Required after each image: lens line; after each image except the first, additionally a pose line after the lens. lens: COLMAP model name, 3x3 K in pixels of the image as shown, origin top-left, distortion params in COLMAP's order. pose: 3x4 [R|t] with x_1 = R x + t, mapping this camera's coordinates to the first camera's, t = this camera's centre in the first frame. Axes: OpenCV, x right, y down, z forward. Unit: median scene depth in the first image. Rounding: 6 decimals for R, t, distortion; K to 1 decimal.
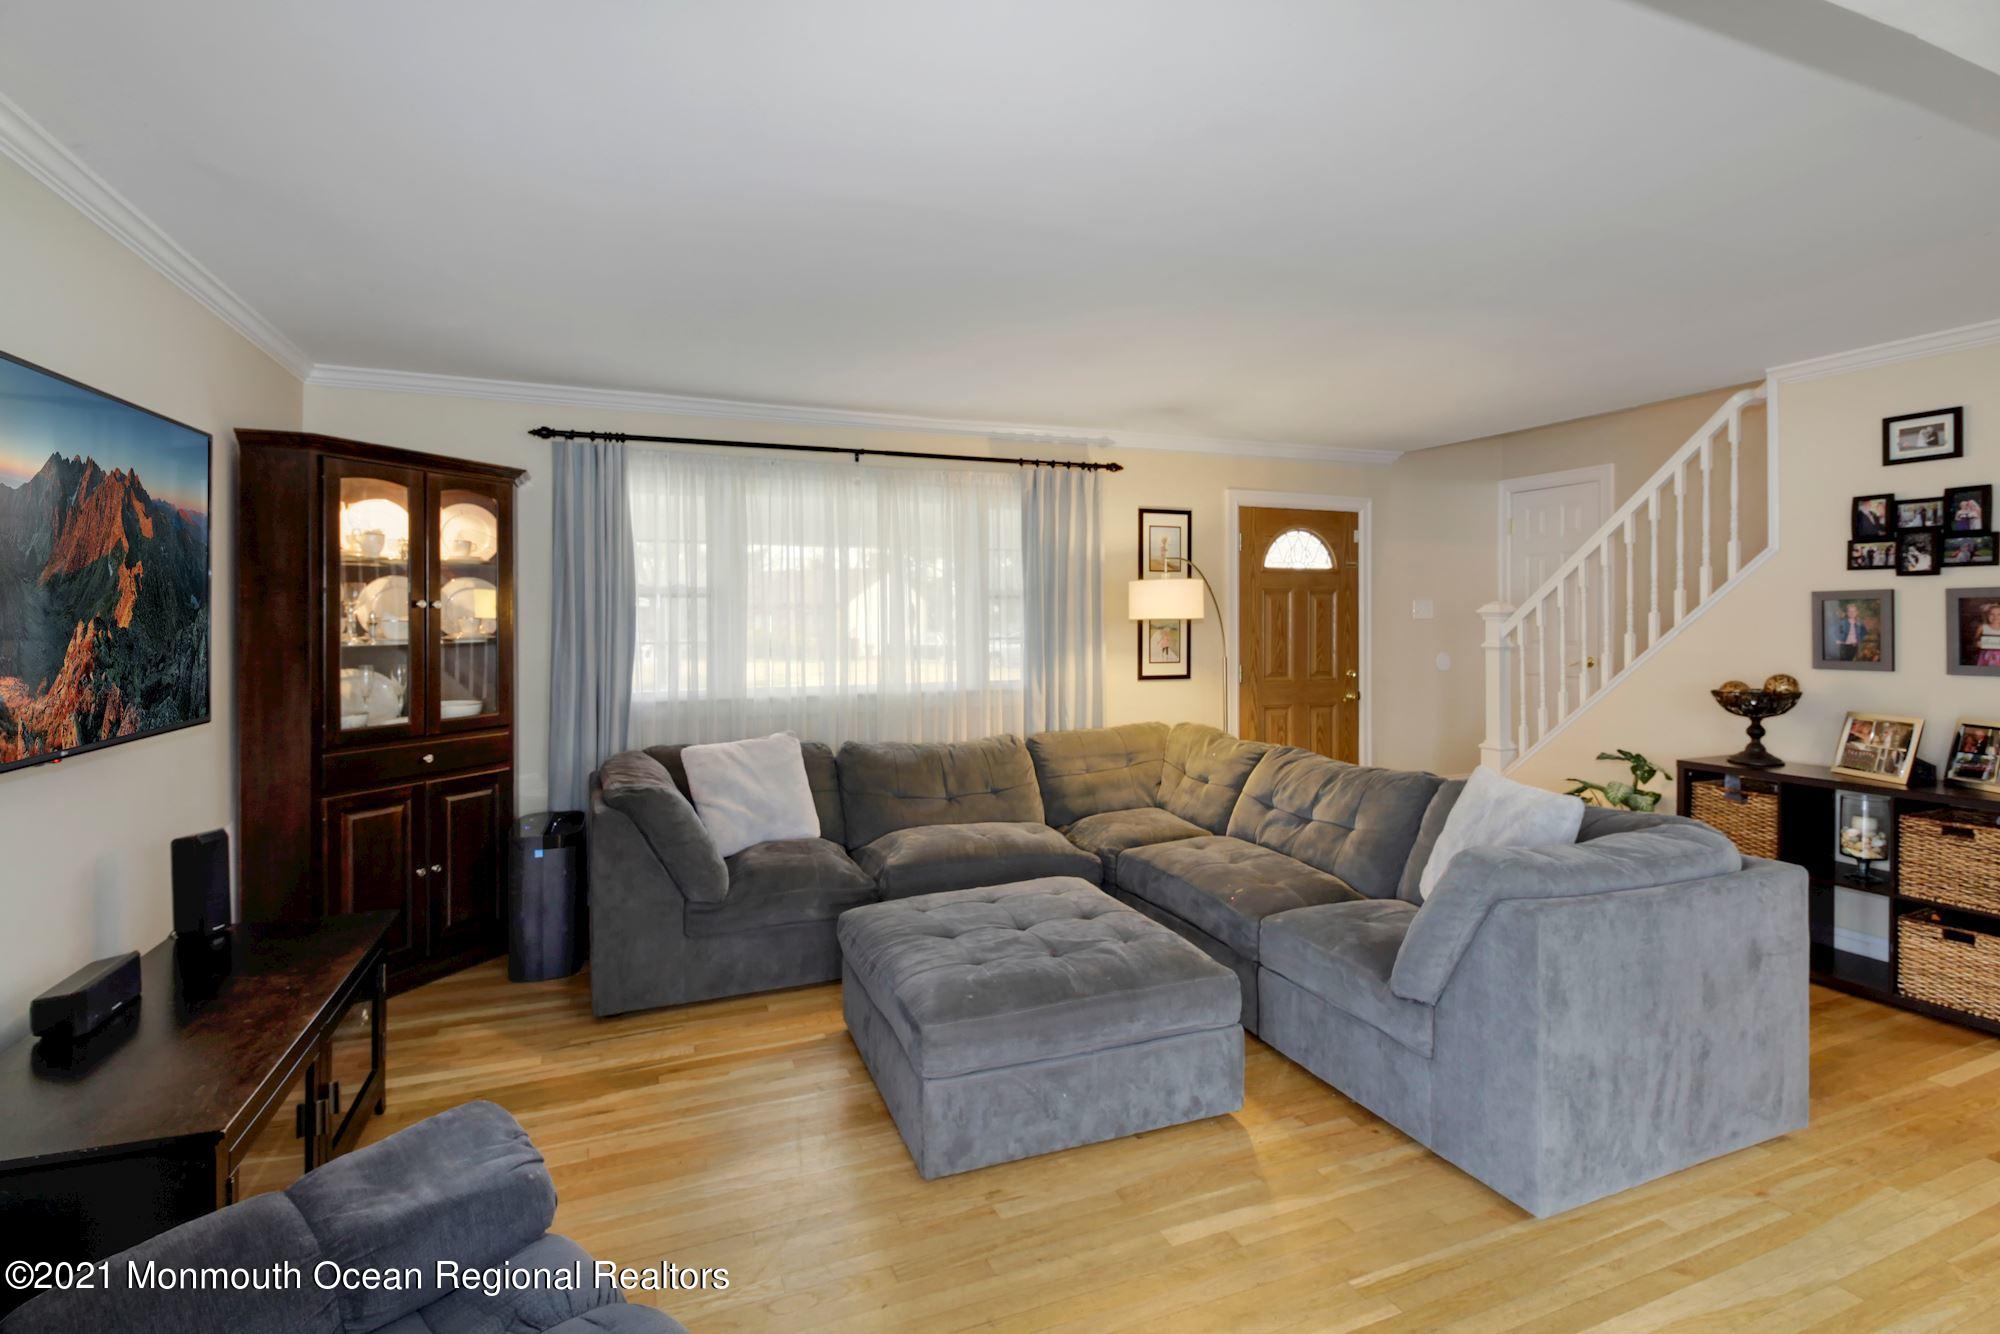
lens RADIAL K [[927.9, 0, 1008.7], [0, 927.9, 618.5], [0, 0, 1]] dist [-0.013354, -0.004462]
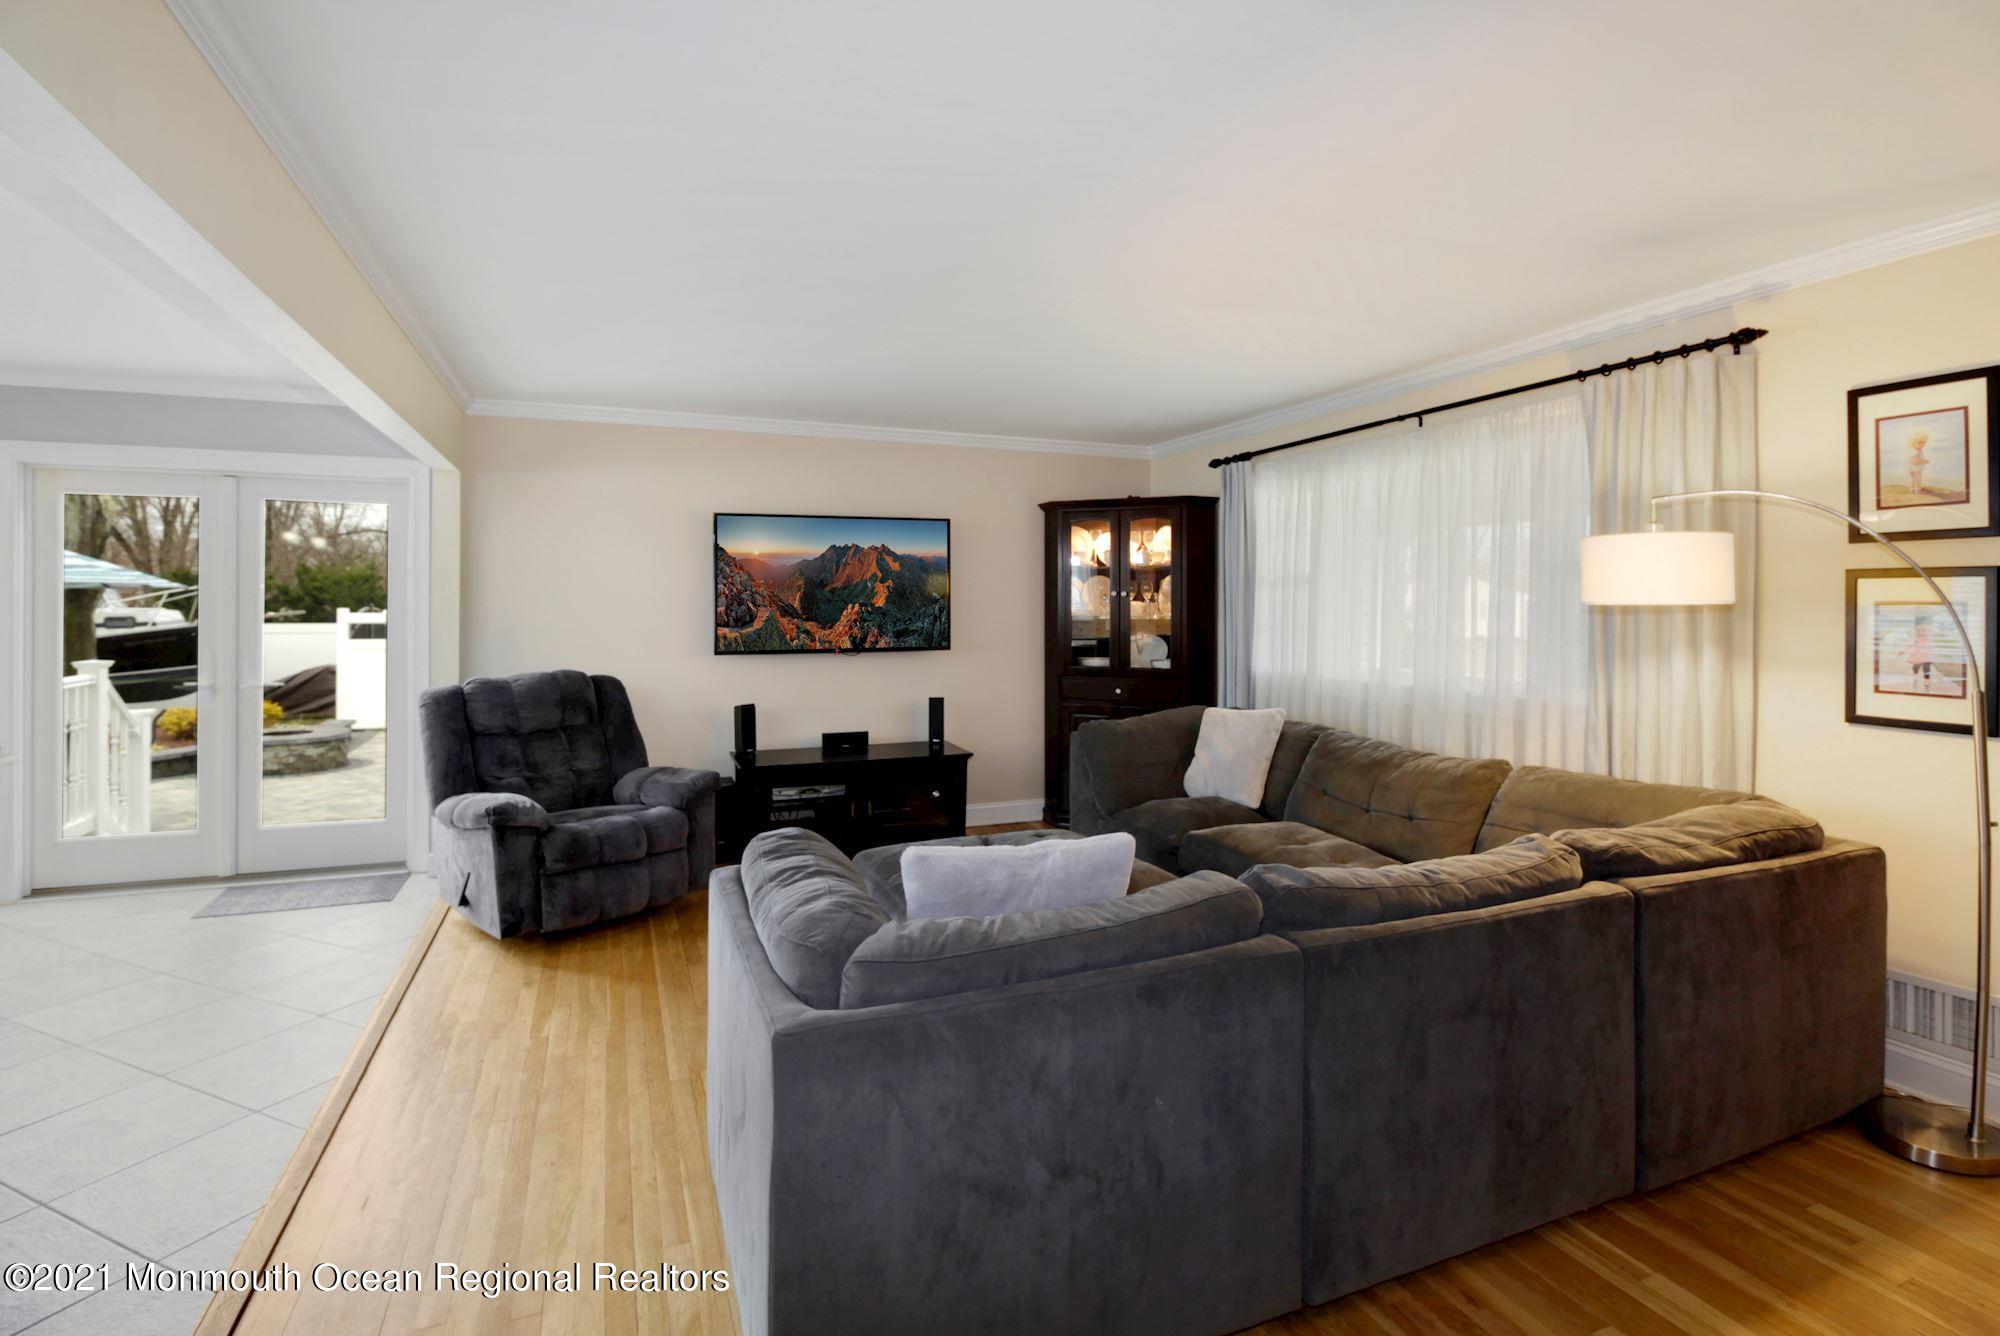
lens RADIAL K [[927.9, 0, 971.6], [0, 927.9, 603.2], [0, 0, 1]] dist [-0.013354, -0.004462]
pose [[-0.011977, 0.002290, -0.999926, 0.842385], [0.001067, 0.999997, 0.002277, -0.002342], [0.999928, -0.001039, -0.011979, 0.663076]]
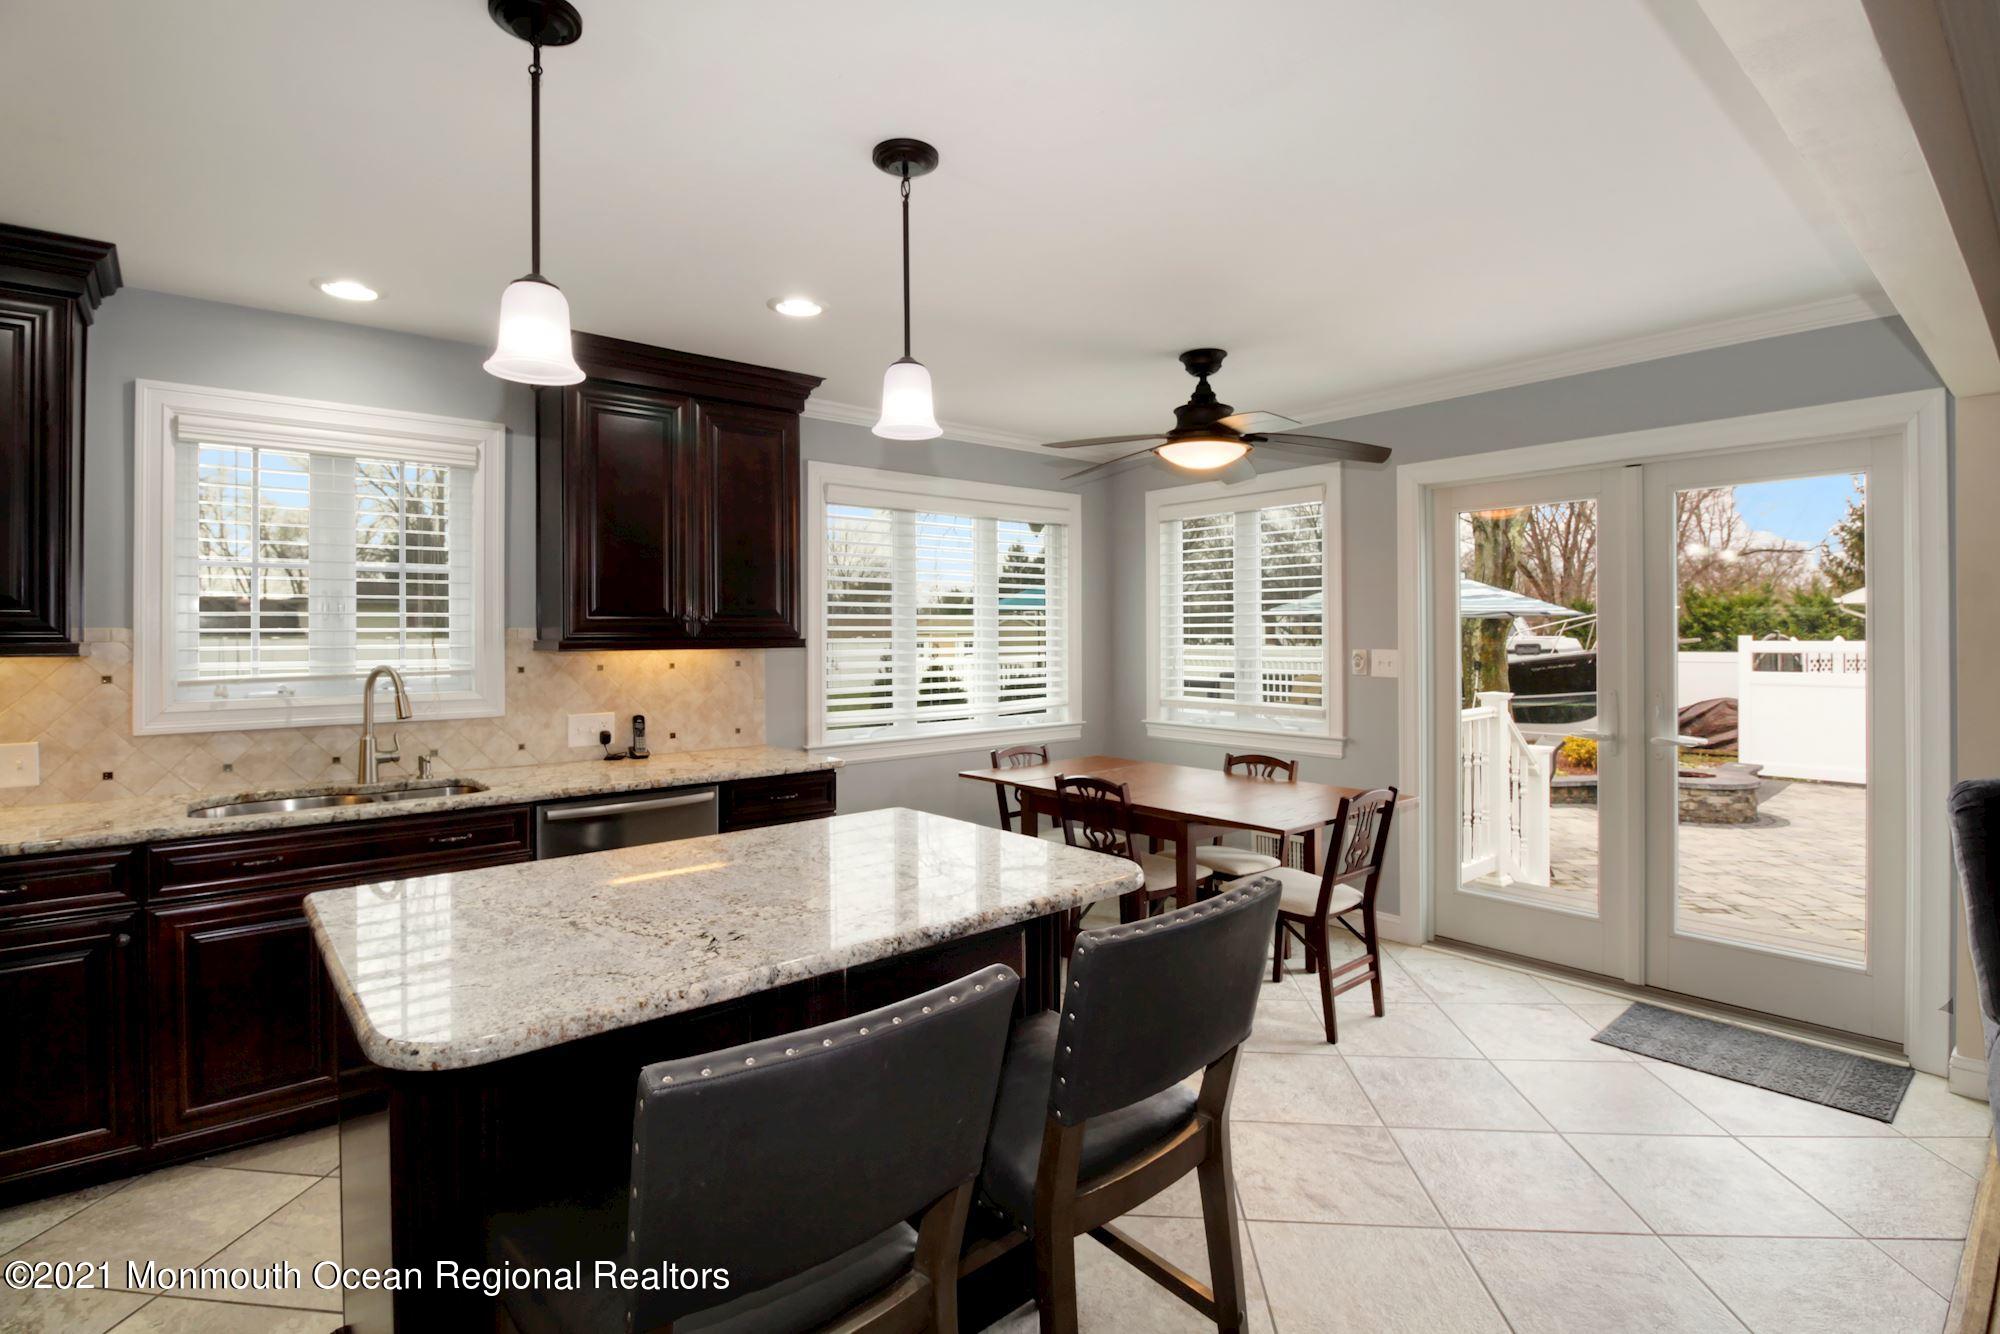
lens RADIAL K [[927.9, 0, 1009.1], [0, 927.9, 630.2], [0, 0, 1]] dist [-0.013354, -0.004462]
pose [[-0.957174, 0.009417, -0.289360, 0.545886], [0.012110, 0.999898, -0.007516, -0.000479], [0.289260, -0.010699, -0.957191, 0.402681]]
